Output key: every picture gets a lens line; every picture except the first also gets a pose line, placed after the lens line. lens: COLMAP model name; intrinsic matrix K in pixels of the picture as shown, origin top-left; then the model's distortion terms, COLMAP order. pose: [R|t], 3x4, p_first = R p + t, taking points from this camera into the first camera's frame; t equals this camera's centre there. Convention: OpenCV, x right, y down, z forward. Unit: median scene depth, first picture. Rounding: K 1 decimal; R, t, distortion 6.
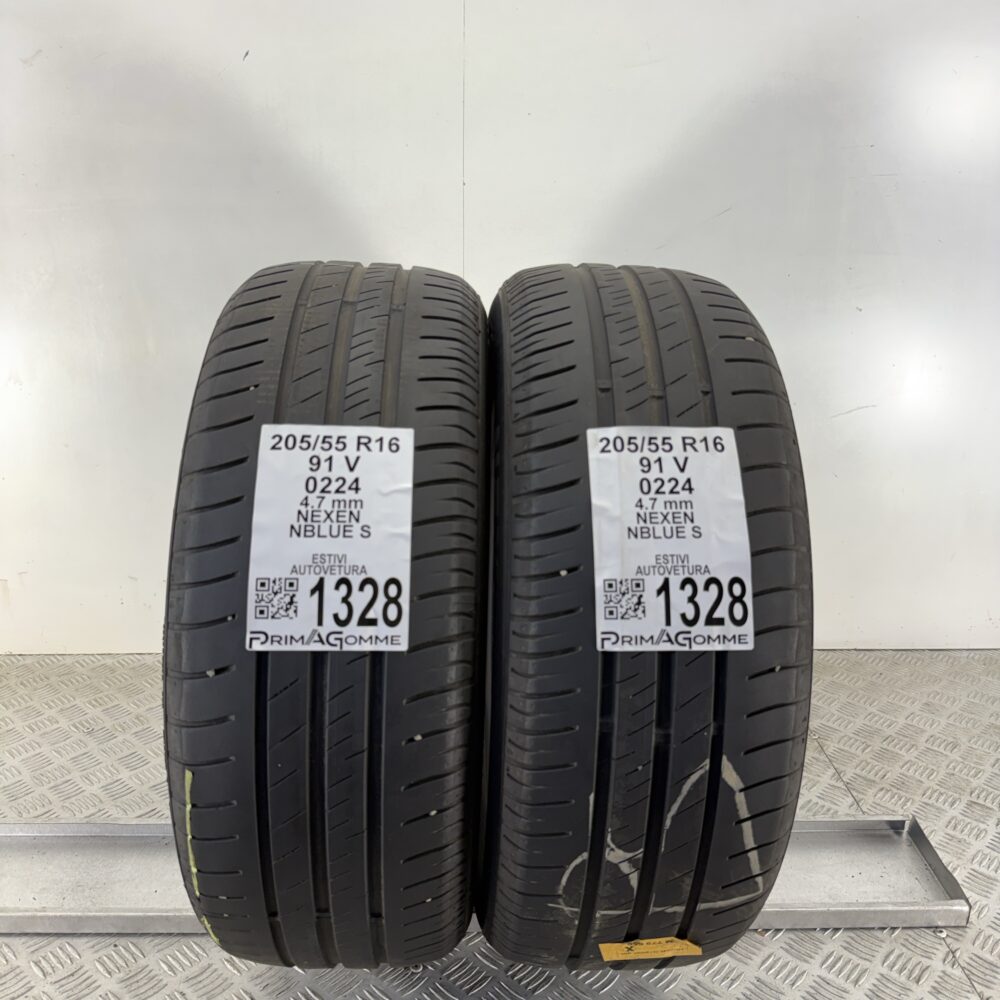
lens RADIAL K [[989.9, 0, 497.1], [0, 989.9, 504.4], [0, 0, 1]] dist [0.116730, -0.288999]
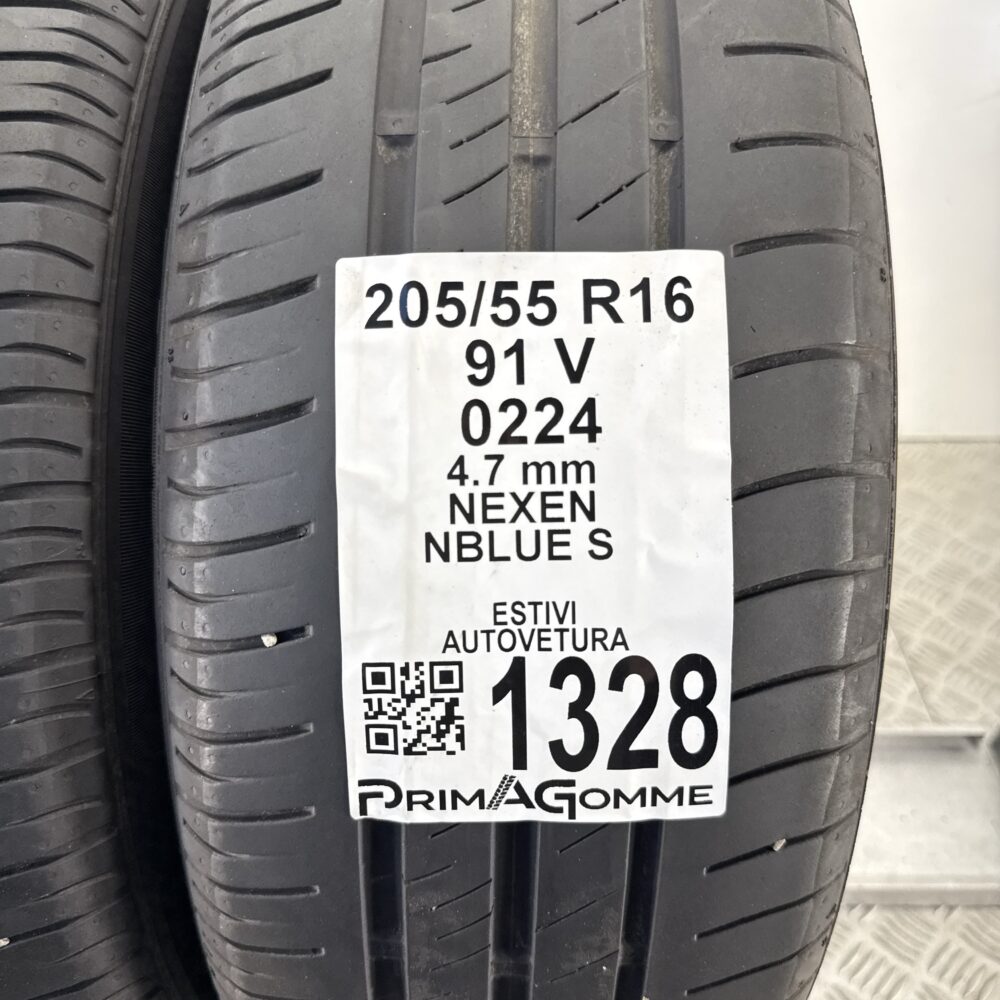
lens RADIAL K [[989.9, 0, 497.1], [0, 989.9, 504.4], [0, 0, 1]] dist [0.116730, -0.288999]
pose [[0.997859, 0.010314, -0.064578, 0.184254], [0.011210, 0.945893, 0.324285, -0.114279], [0.064428, -0.324315, 0.943753, 0.629252]]
